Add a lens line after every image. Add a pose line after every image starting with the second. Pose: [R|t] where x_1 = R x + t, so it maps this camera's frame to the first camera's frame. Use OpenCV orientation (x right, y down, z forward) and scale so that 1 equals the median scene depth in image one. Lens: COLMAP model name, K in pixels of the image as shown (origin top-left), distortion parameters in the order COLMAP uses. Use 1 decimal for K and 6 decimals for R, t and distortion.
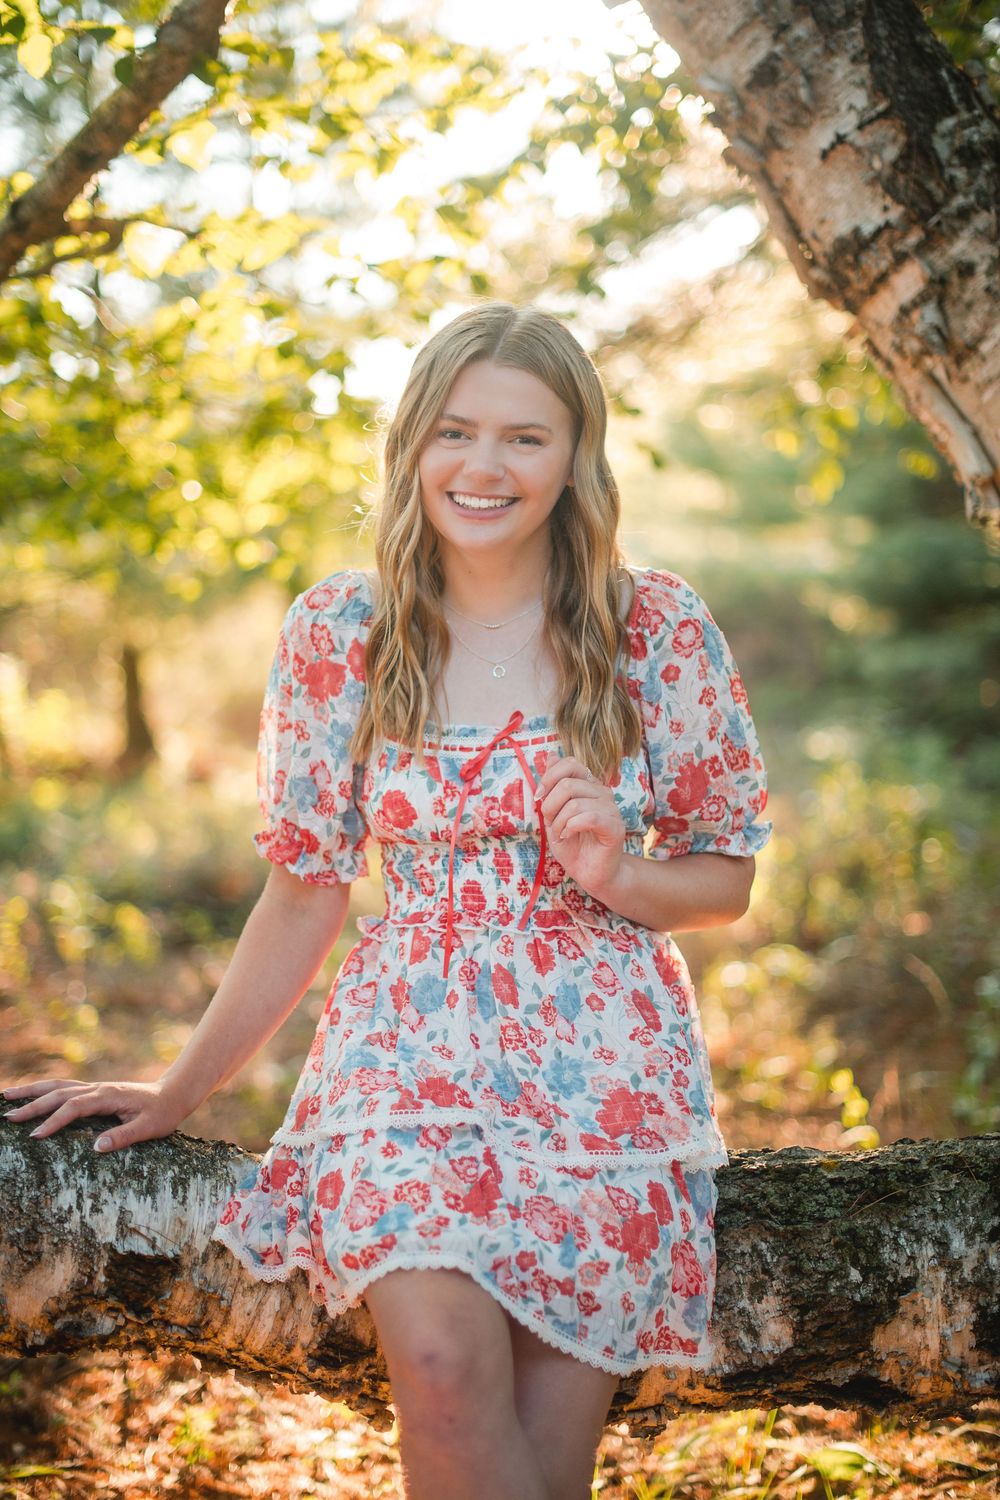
lens RADIAL K [[2345.9, 0, 500.0], [0, 2345.9, 750.0], [0, 0, 1]] dist [-0.081440, -0.094225]
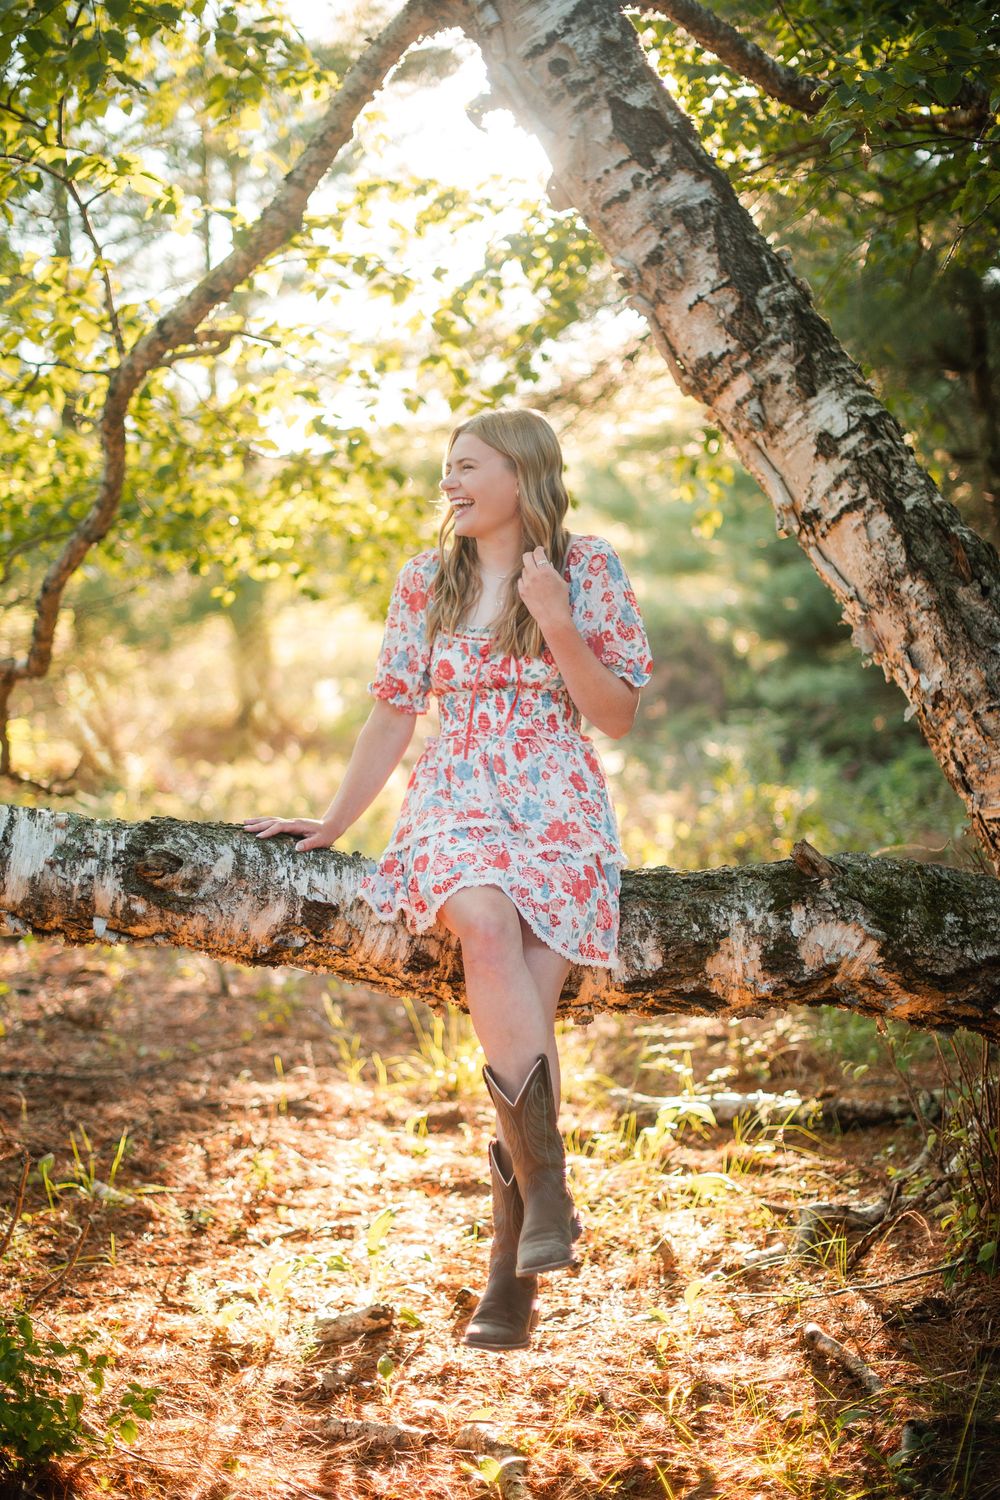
lens RADIAL K [[2345.9, 0, 500.0], [0, 2345.9, 750.0], [0, 0, 1]] dist [-0.081440, -0.094225]
pose [[0.999338, 0.004400, 0.036116, -0.052956], [-0.003635, 0.999768, -0.021230, 0.091218], [-0.036201, 0.021085, 0.999122, -0.637783]]
